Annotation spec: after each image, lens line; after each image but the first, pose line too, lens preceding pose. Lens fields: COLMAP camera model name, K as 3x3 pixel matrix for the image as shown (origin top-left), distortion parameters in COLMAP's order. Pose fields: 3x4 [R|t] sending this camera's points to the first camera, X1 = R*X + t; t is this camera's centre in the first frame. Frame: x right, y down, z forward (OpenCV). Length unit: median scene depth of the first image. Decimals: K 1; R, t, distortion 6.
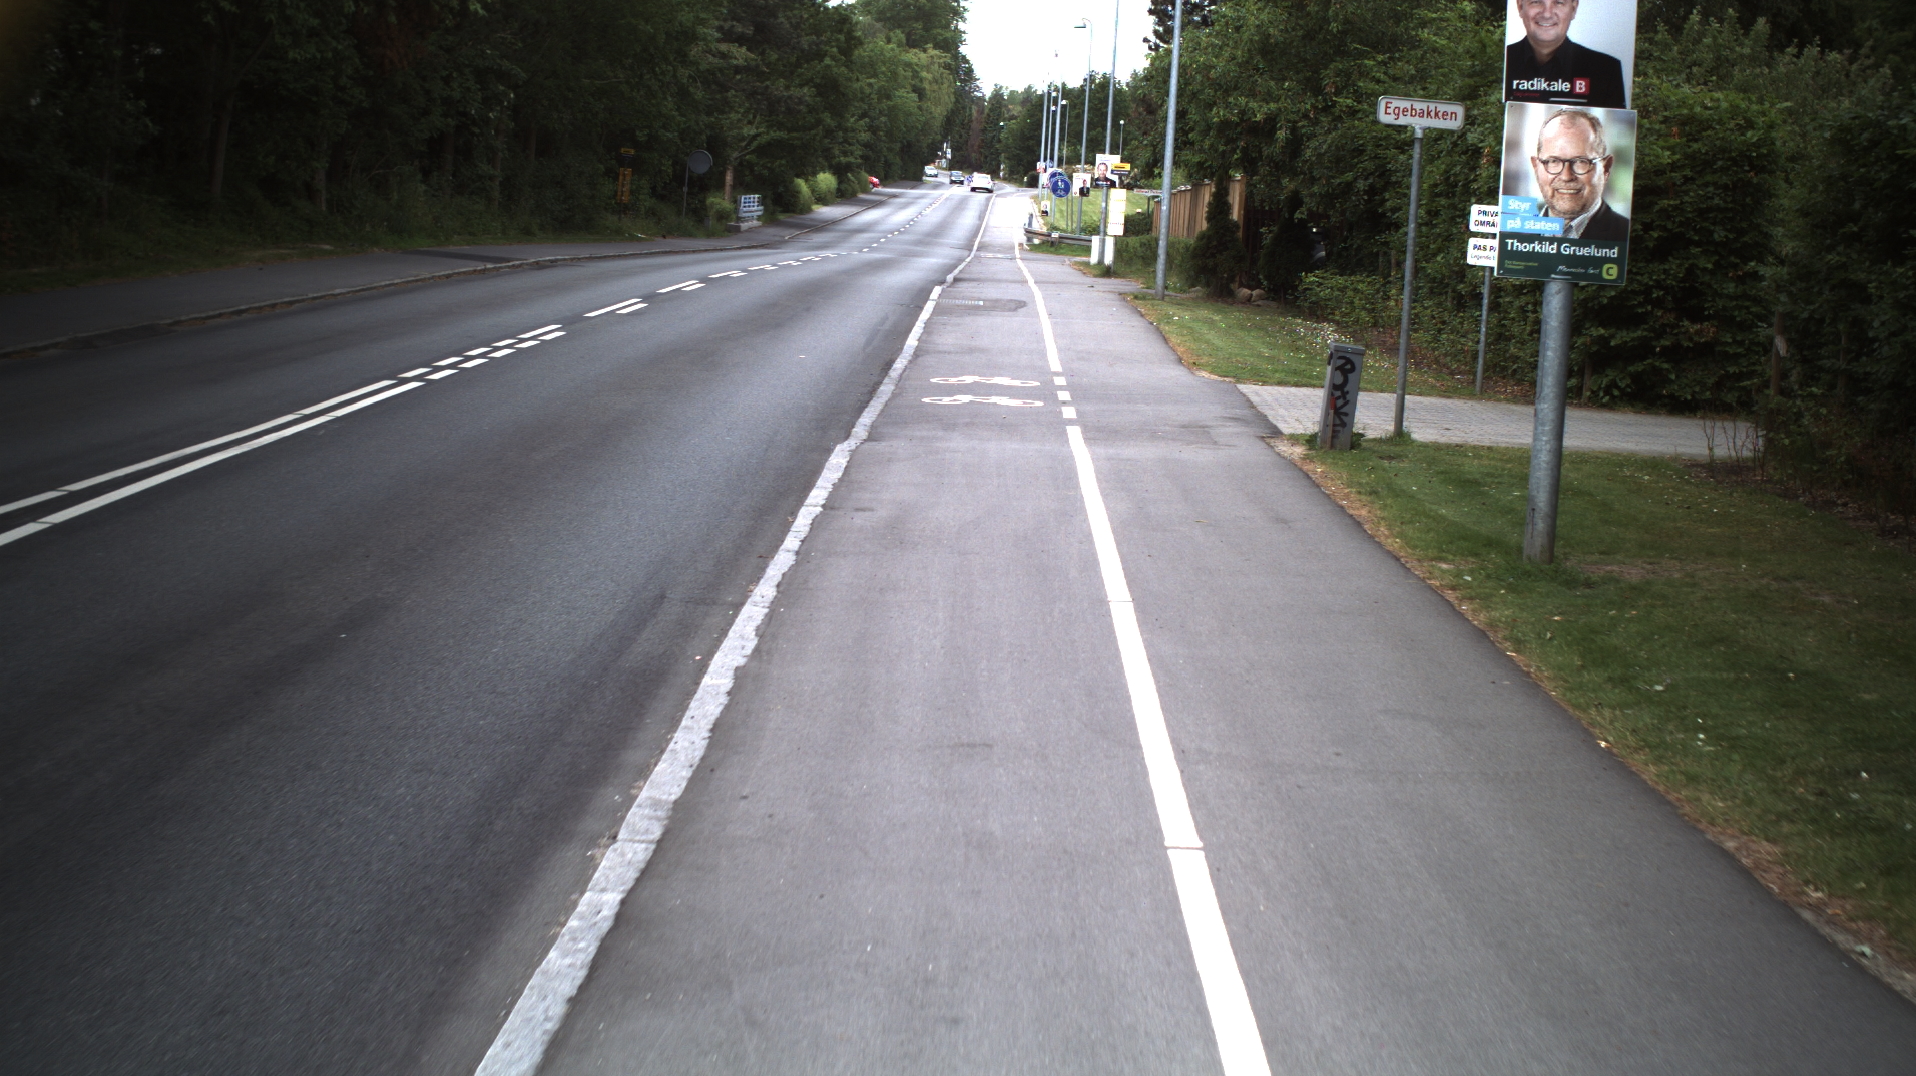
lens RADIAL K [[3463.5, 0, 988.5], [0, 3463.5, 532.8], [0, 0, 1]] dist [-0.307319, 0.448425]
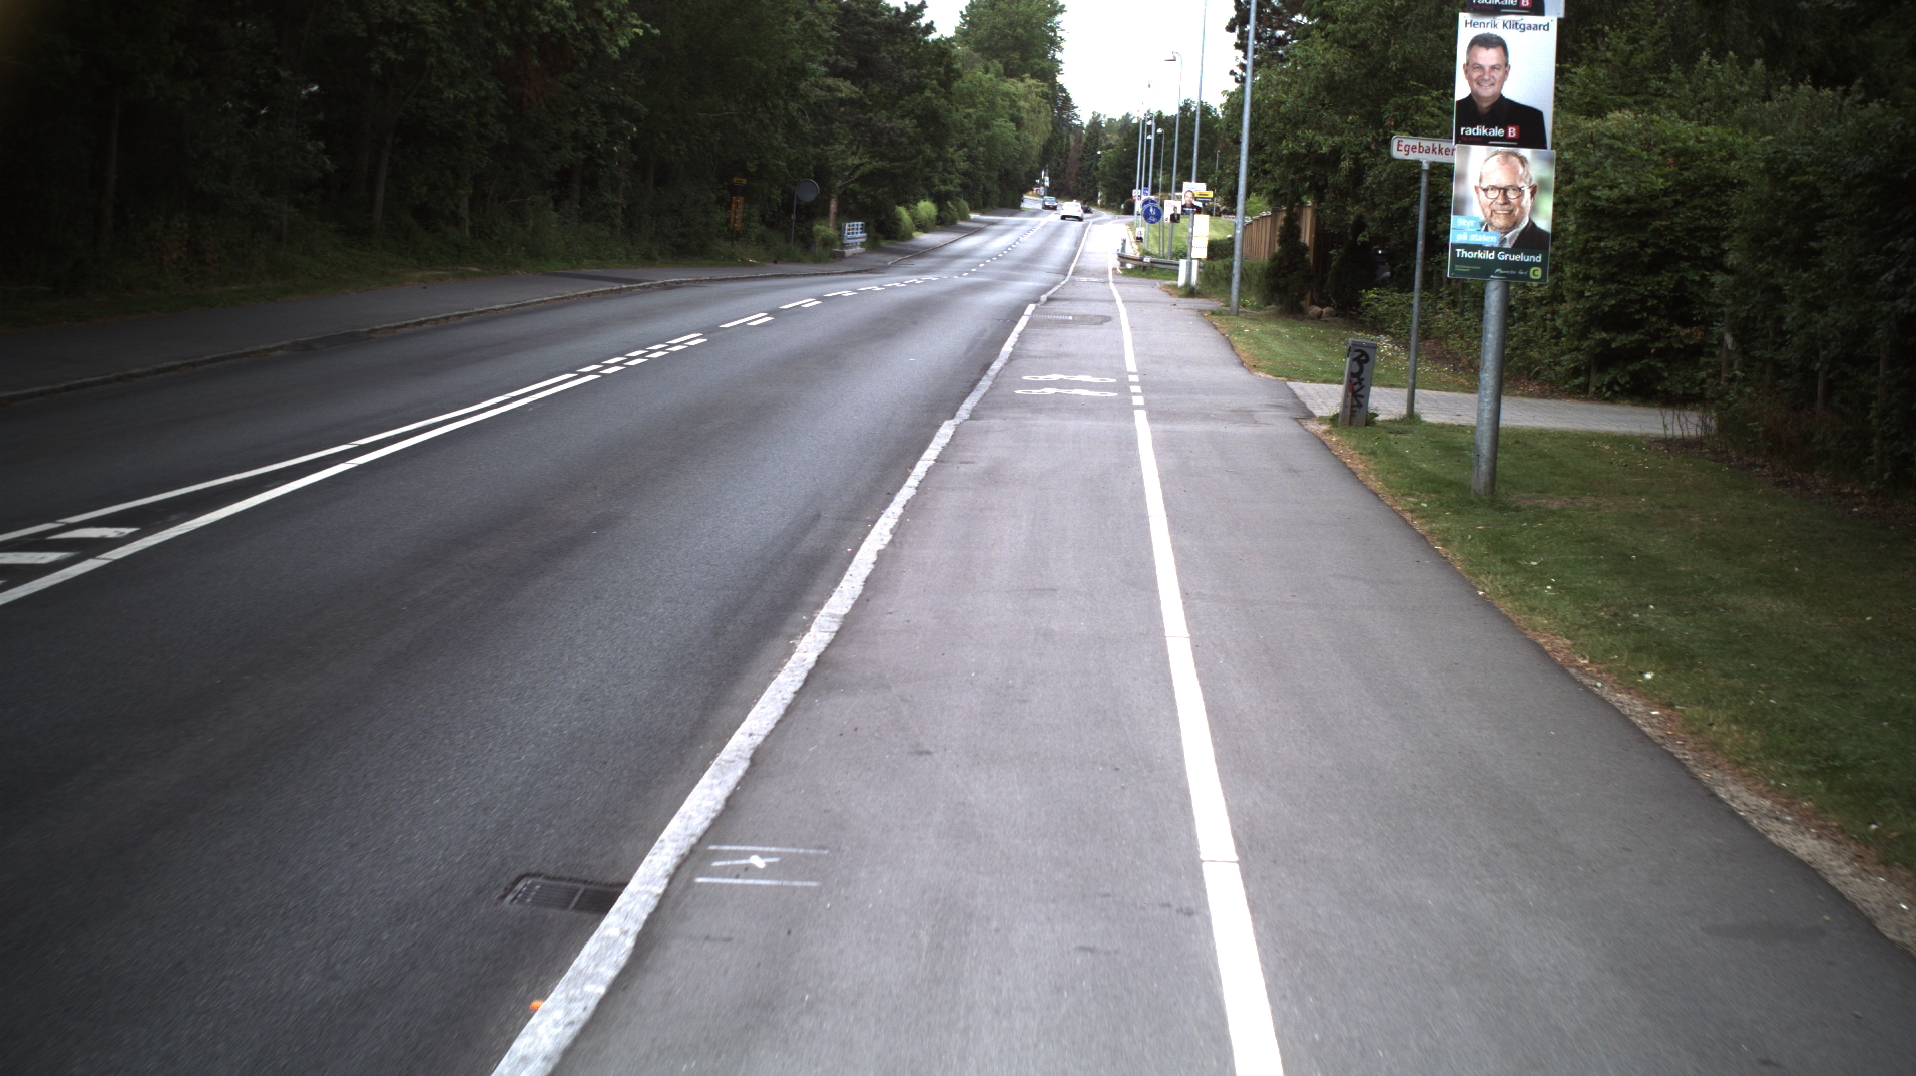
lens RADIAL K [[3463.5, 0, 988.5], [0, 3463.5, 532.8], [0, 0, 1]] dist [-0.307319, 0.448425]
pose [[0.999584, -0.002131, -0.028766, 0.002202], [0.001902, 0.999966, -0.008004, 0.007423], [0.028782, 0.007946, 0.999554, -0.070988]]
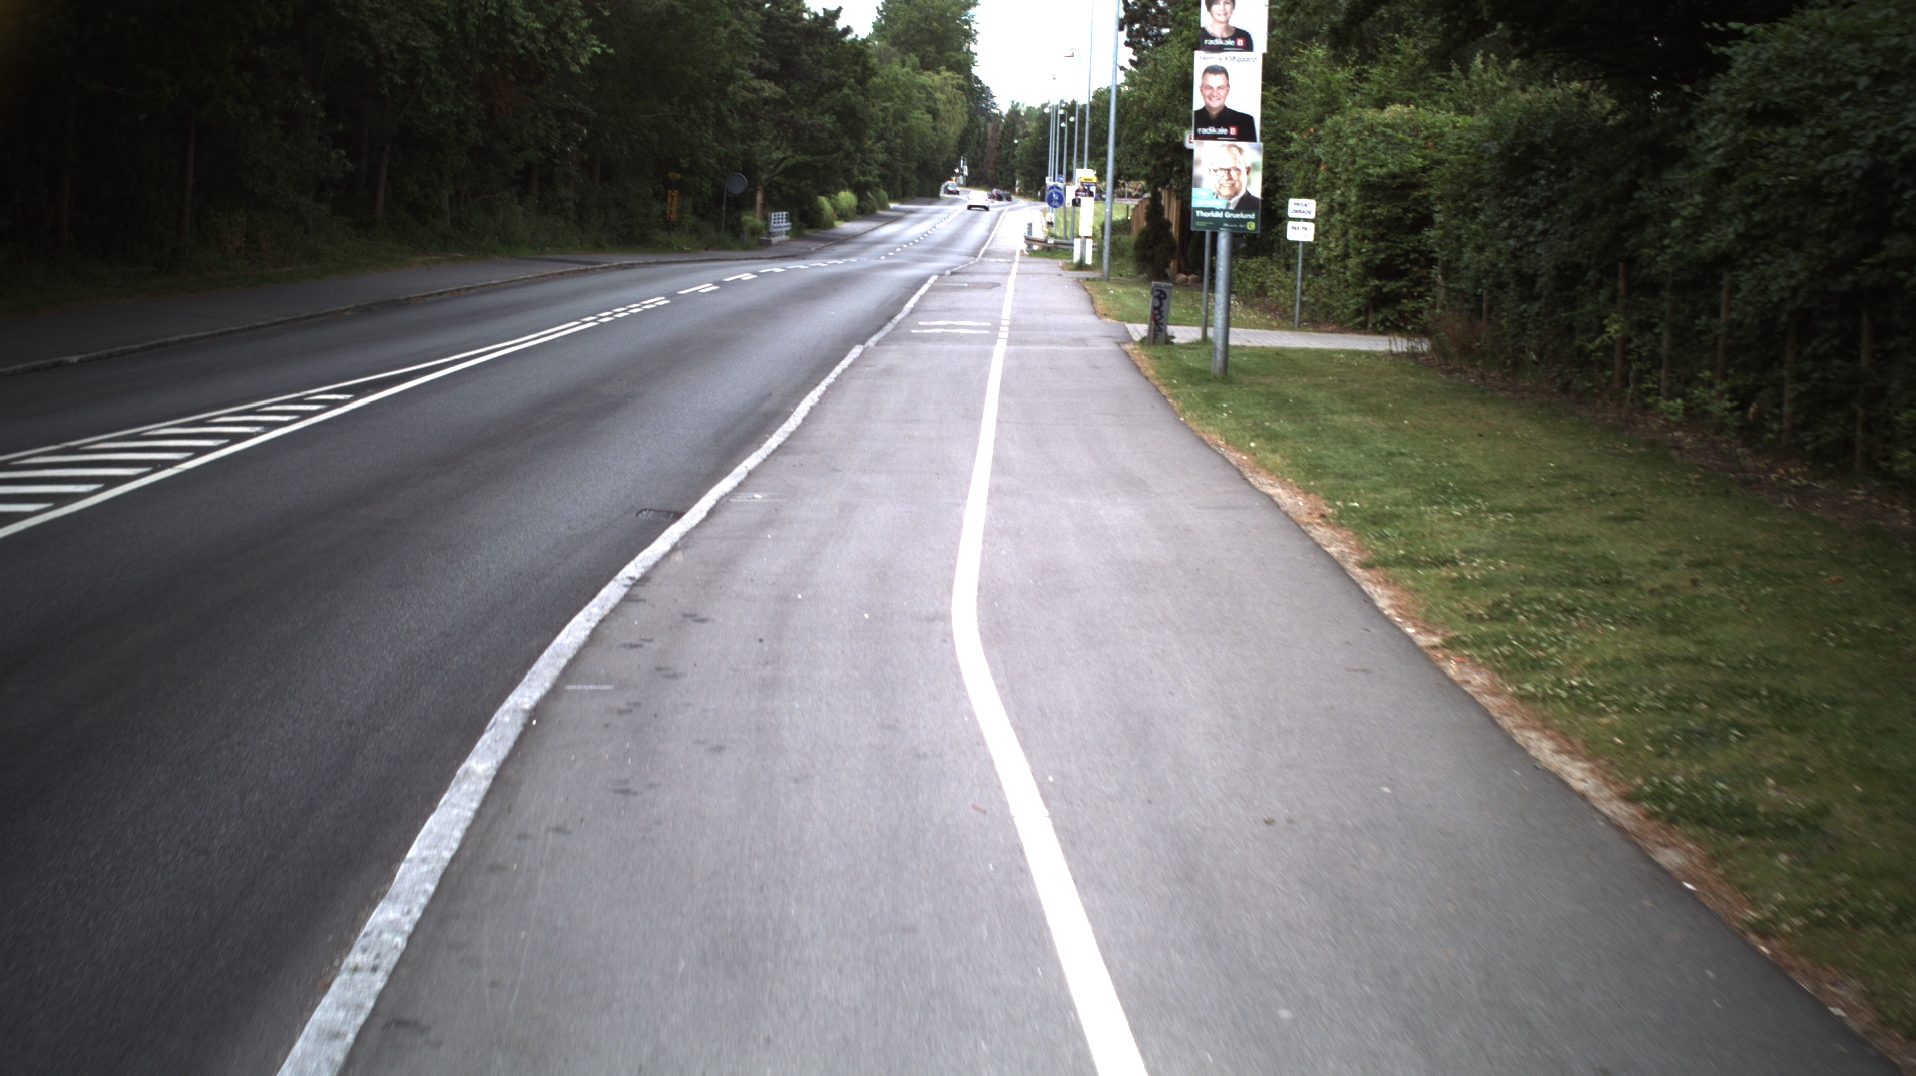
lens RADIAL K [[3463.5, 0, 988.5], [0, 3463.5, 532.8], [0, 0, 1]] dist [-0.307319, 0.448425]
pose [[0.999711, -0.022608, -0.008215, 0.010104], [0.022569, 0.999734, -0.004736, 0.023114], [0.008320, 0.004549, 0.999955, -0.213115]]
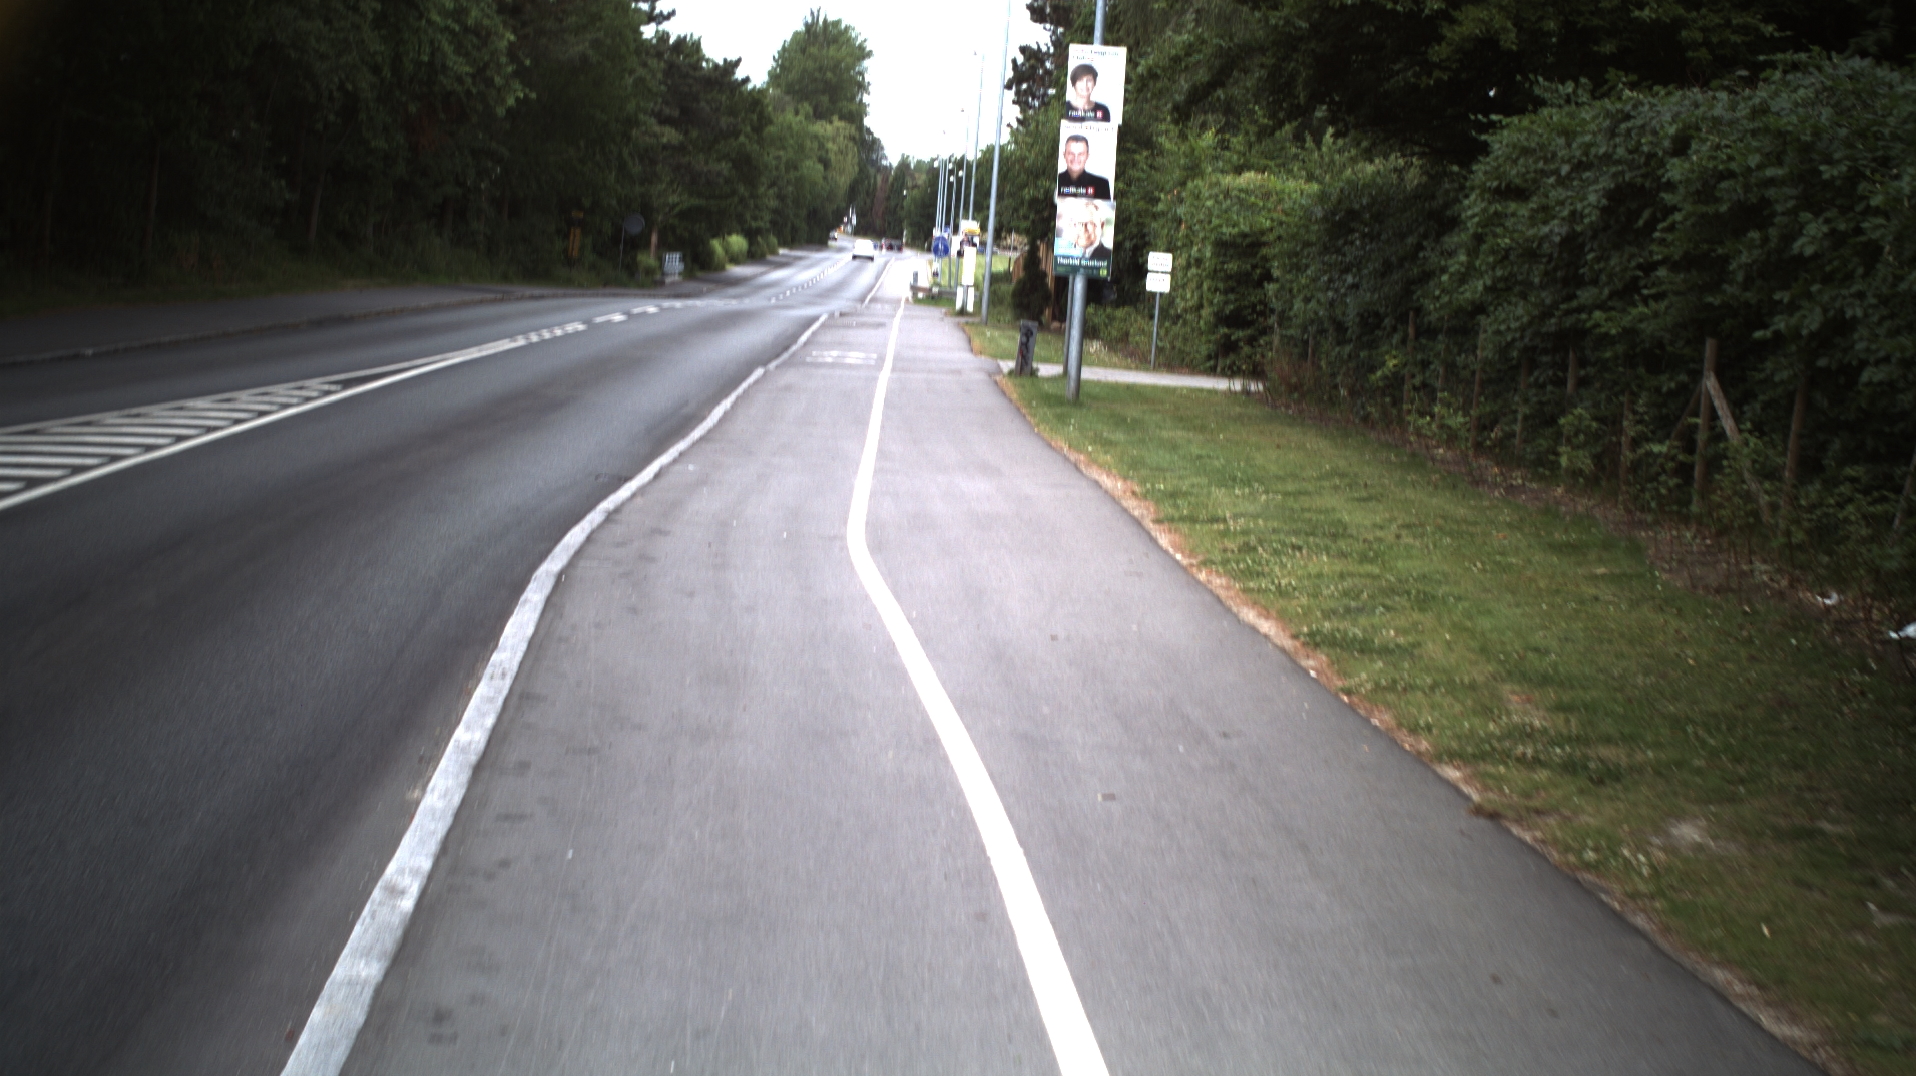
lens RADIAL K [[3463.5, 0, 988.5], [0, 3463.5, 532.8], [0, 0, 1]] dist [-0.307319, 0.448425]
pose [[0.999582, 0.009196, 0.027411, 0.009969], [-0.008663, 0.999773, -0.019481, 0.031441], [-0.027584, 0.019235, 0.999434, -0.284684]]
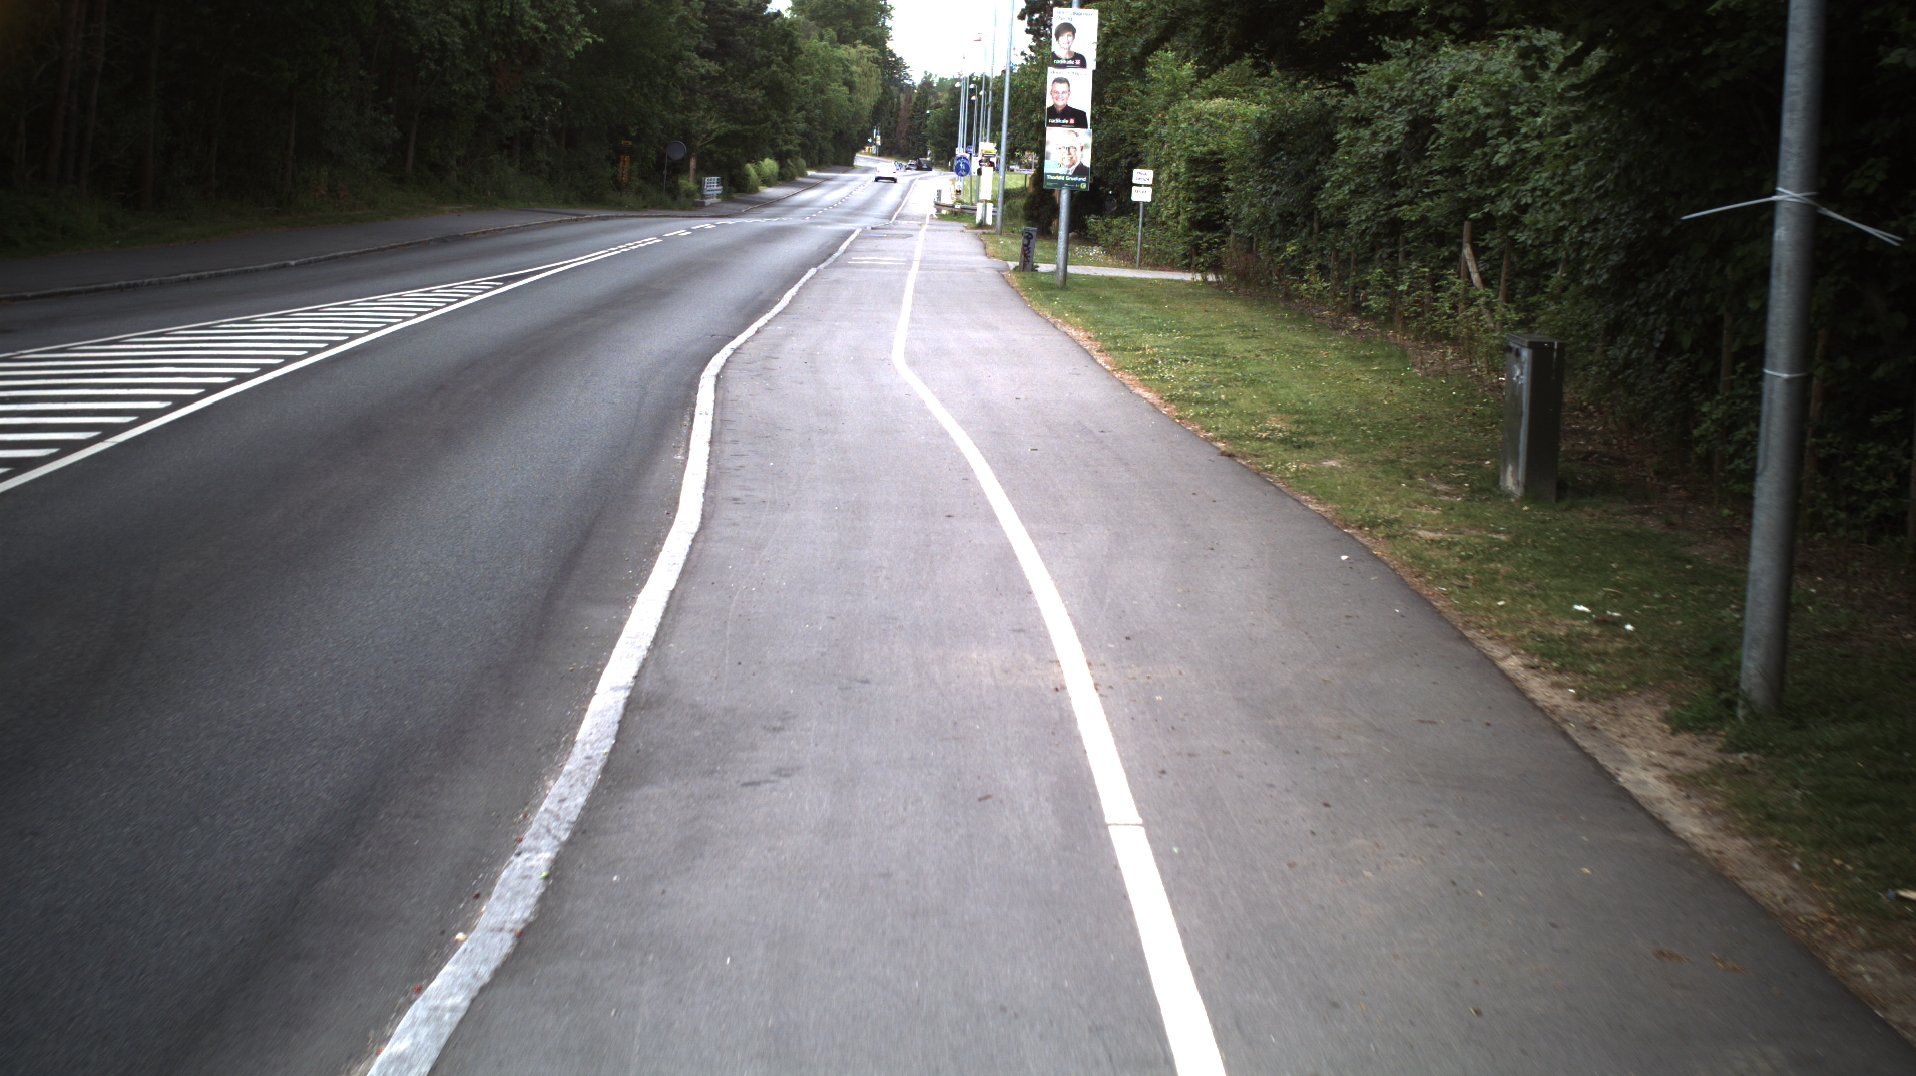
lens RADIAL K [[3463.5, 0, 988.5], [0, 3463.5, 532.8], [0, 0, 1]] dist [-0.307319, 0.448425]
pose [[0.999782, -0.009369, 0.018685, 0.009918], [0.009291, 0.999948, 0.004267, 0.045426], [-0.018724, -0.004093, 0.999816, -0.426715]]
